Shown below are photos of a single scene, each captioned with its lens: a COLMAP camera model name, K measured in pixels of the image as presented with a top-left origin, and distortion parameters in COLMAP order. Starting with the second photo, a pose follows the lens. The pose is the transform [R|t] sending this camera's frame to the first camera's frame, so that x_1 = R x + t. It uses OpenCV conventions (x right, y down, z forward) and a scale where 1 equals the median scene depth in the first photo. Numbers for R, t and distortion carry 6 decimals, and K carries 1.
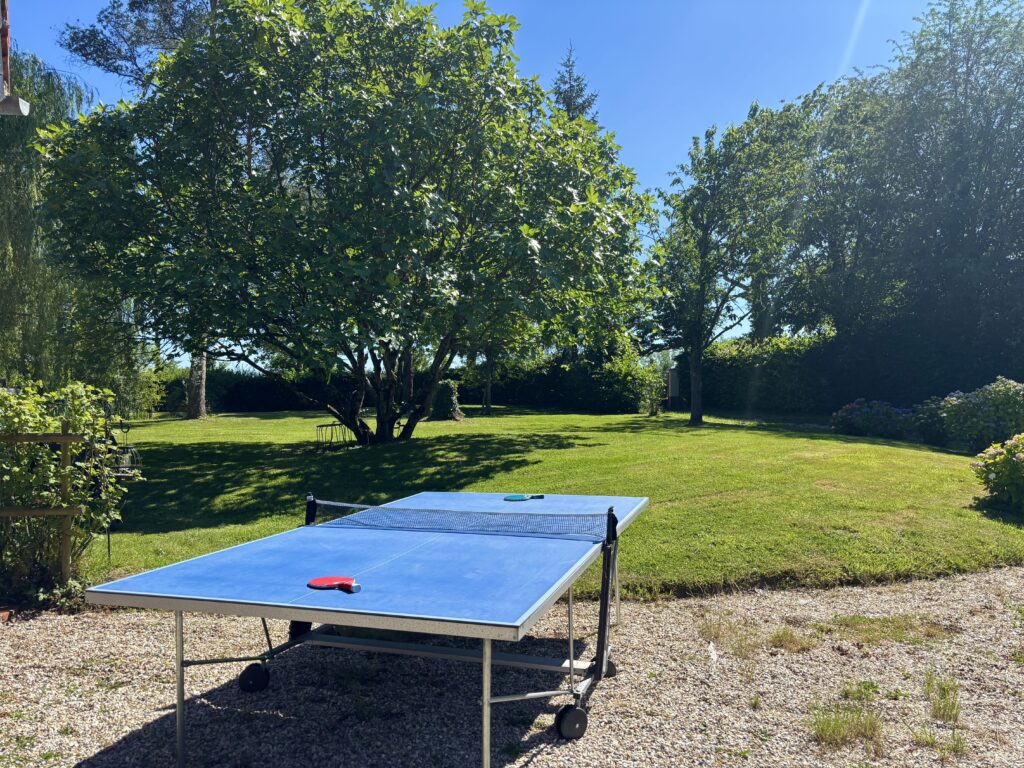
lens RADIAL K [[775.0, 0, 512.0], [0, 775.0, 384.0], [0, 0, 1]] dist [0.077046, -0.092914]
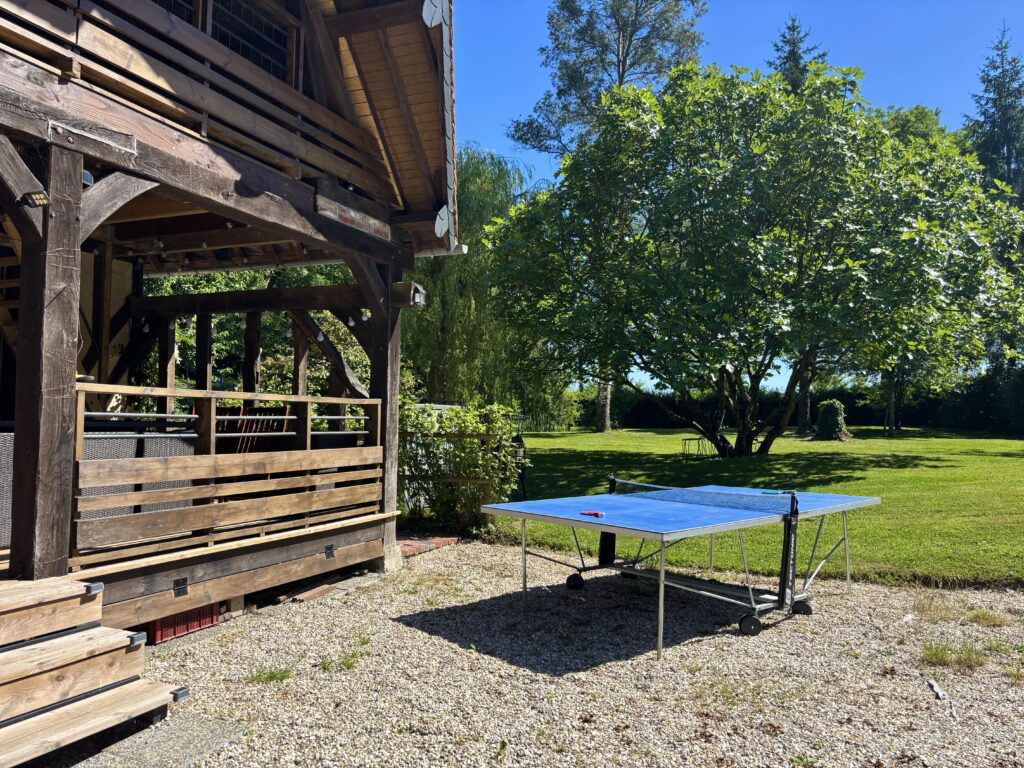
lens RADIAL K [[775.0, 0, 512.0], [0, 775.0, 384.0], [0, 0, 1]] dist [0.077046, -0.092914]
pose [[0.865686, -0.007136, -0.500536, 0.123055], [-0.004917, 0.999729, -0.022757, -0.002307], [0.500563, 0.022161, 0.865416, -0.162142]]
